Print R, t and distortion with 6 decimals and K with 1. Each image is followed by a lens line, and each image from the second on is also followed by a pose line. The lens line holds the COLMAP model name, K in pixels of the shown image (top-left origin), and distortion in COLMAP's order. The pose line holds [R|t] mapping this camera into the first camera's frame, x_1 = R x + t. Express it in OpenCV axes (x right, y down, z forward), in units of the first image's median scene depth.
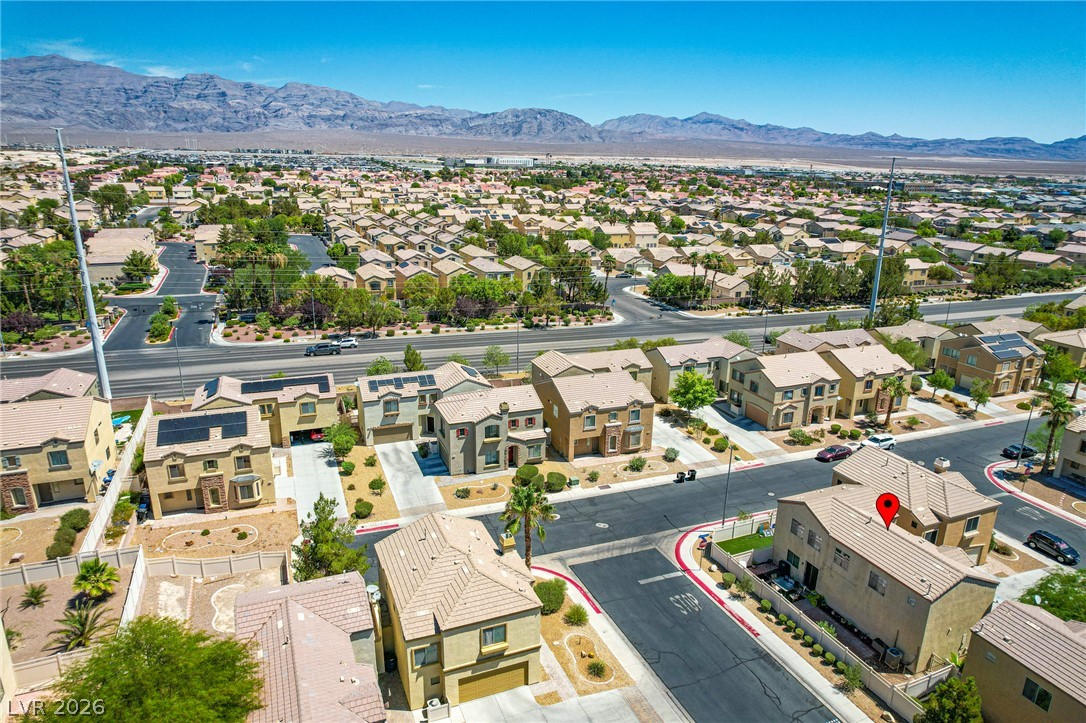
lens RADIAL K [[693.9, 0, 547.1], [0, 693.9, 366.6], [0, 0, 1]] dist [-0.081419, 0.073701]
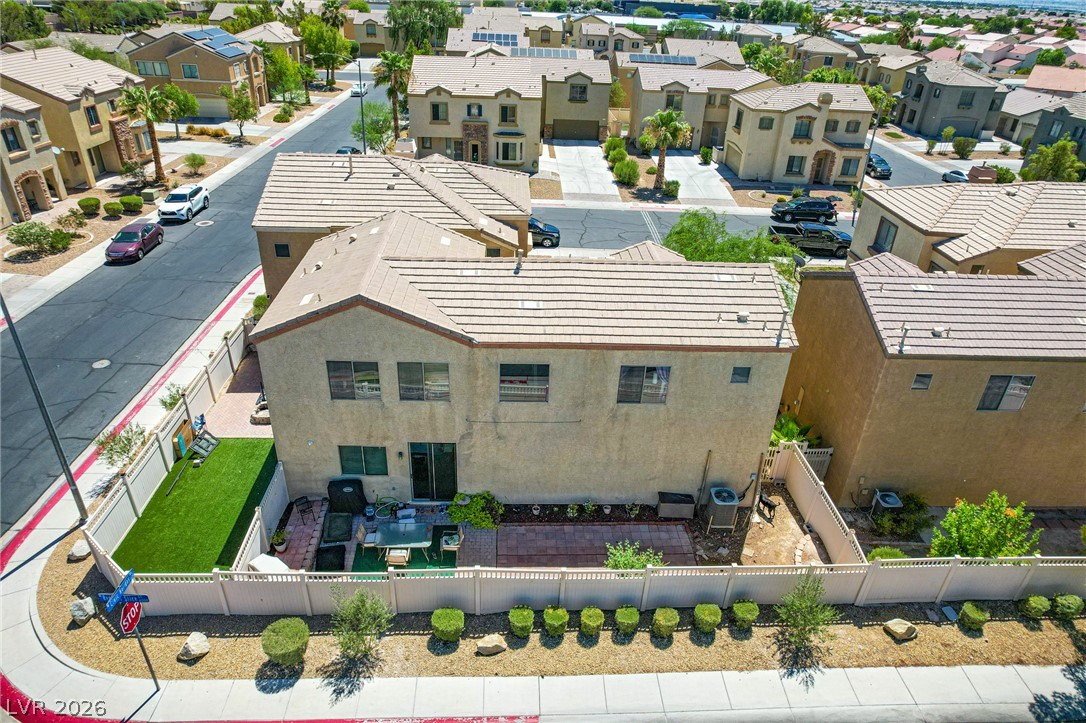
lens RADIAL K [[693.9, 0, 547.1], [0, 693.9, 366.6], [0, 0, 1]] dist [-0.081419, 0.073701]
pose [[0.351211, -0.470478, 0.809507, 0.093052], [0.241290, 0.880861, 0.407263, 0.085898], [-0.904671, 0.052291, 0.422890, 0.581527]]
